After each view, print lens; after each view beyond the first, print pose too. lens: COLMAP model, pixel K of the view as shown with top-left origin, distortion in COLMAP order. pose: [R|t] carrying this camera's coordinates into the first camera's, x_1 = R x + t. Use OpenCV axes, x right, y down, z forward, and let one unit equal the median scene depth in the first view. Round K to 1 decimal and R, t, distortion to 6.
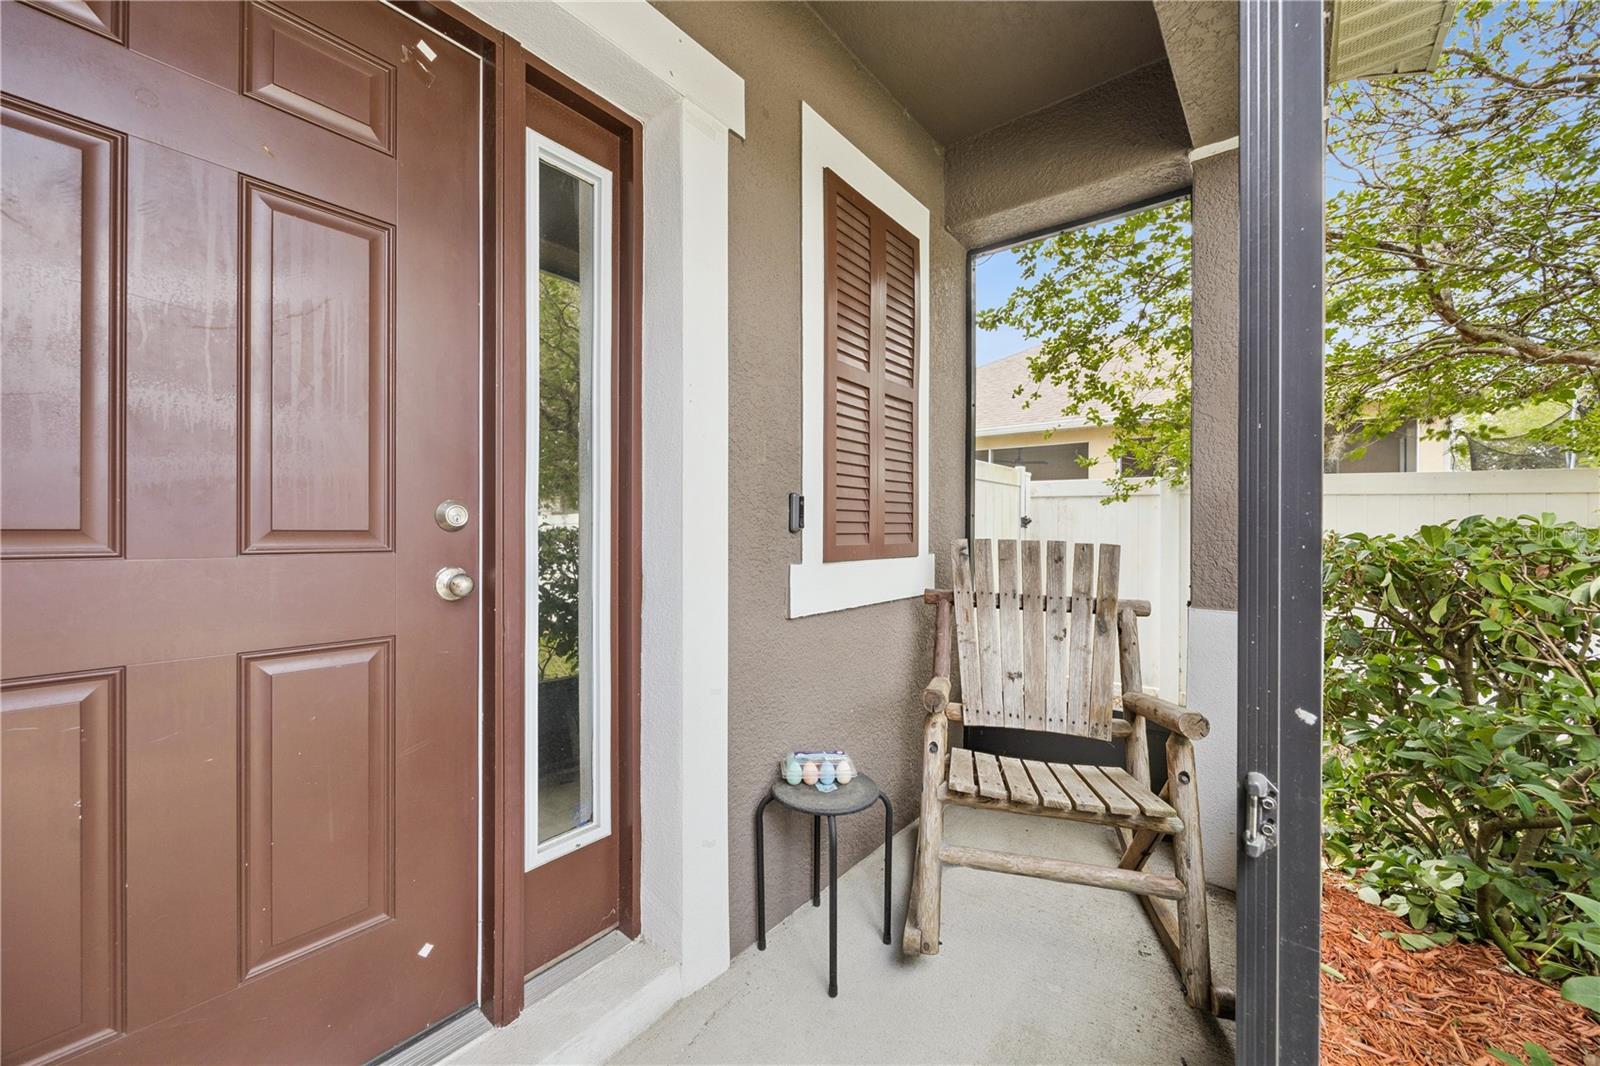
lens RADIAL K [[611.0, 0, 795.8], [0, 611.0, 529.3], [0, 0, 1]] dist [-0.002400, 0.000018]
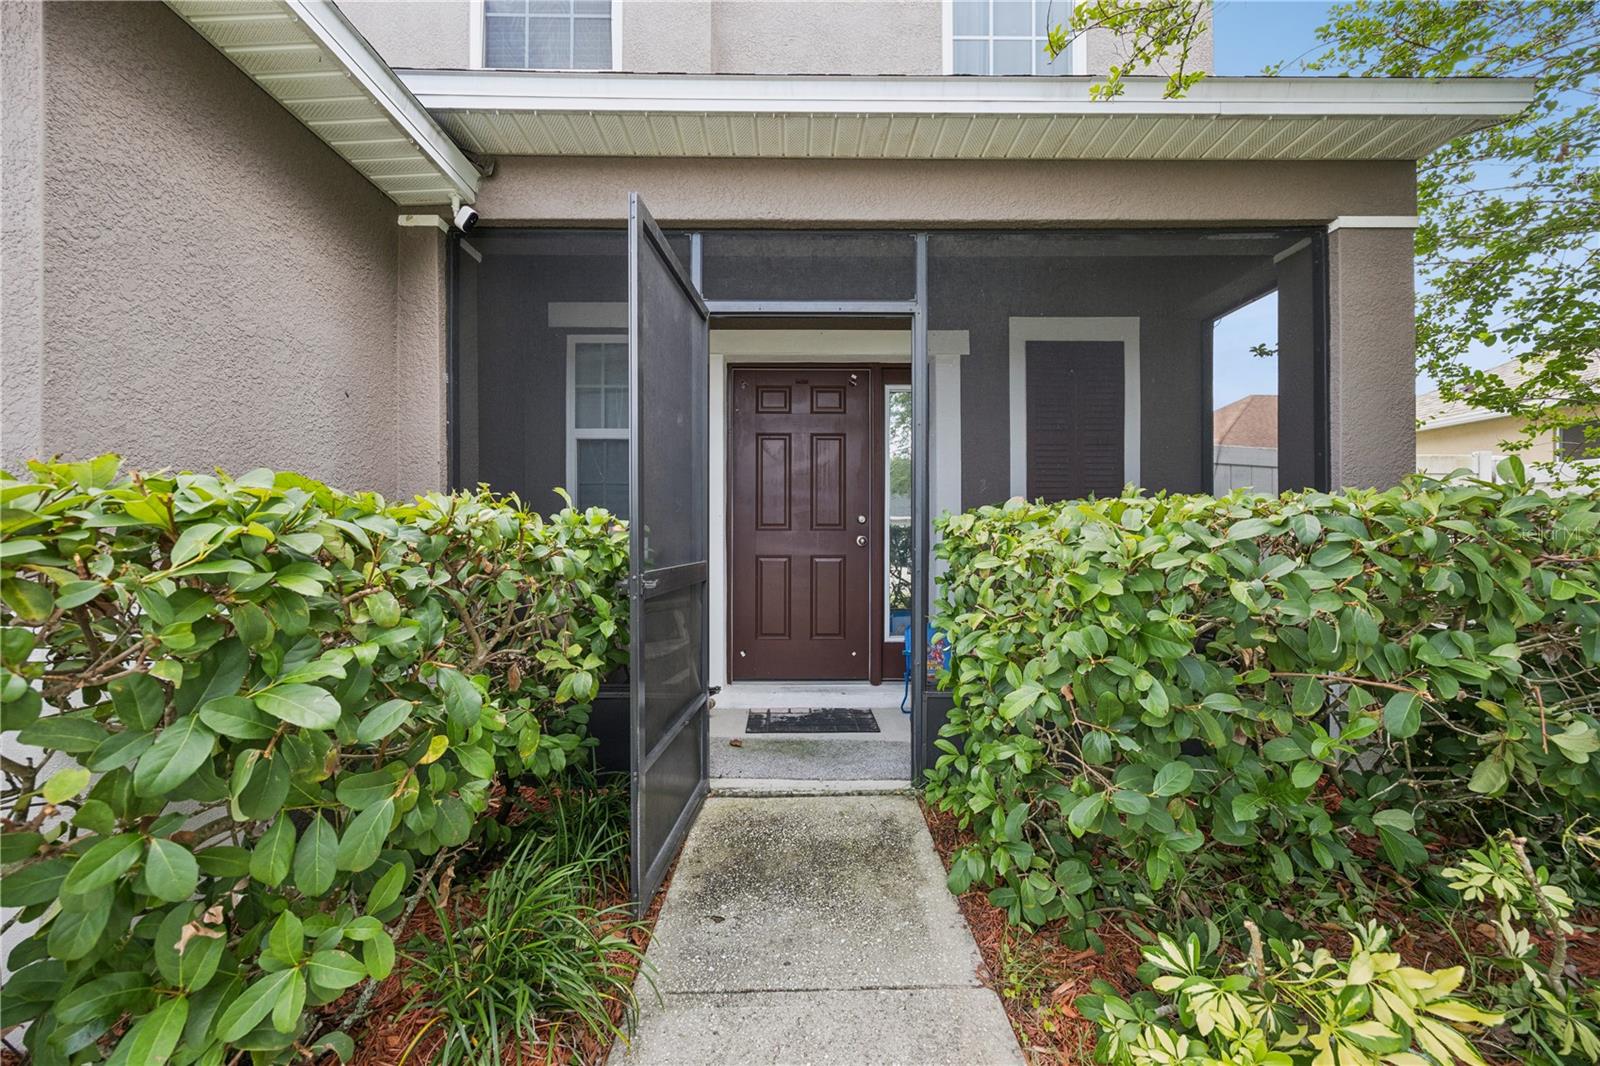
lens RADIAL K [[611.0, 0, 796.5], [0, 611.0, 531.2], [0, 0, 1]] dist [-0.002400, 0.000018]
pose [[0.645873, -0.001920, -0.763443, 1.832415], [0.001926, 0.999998, -0.000885, 0.045196], [0.763443, -0.000899, 0.645875, -1.453989]]
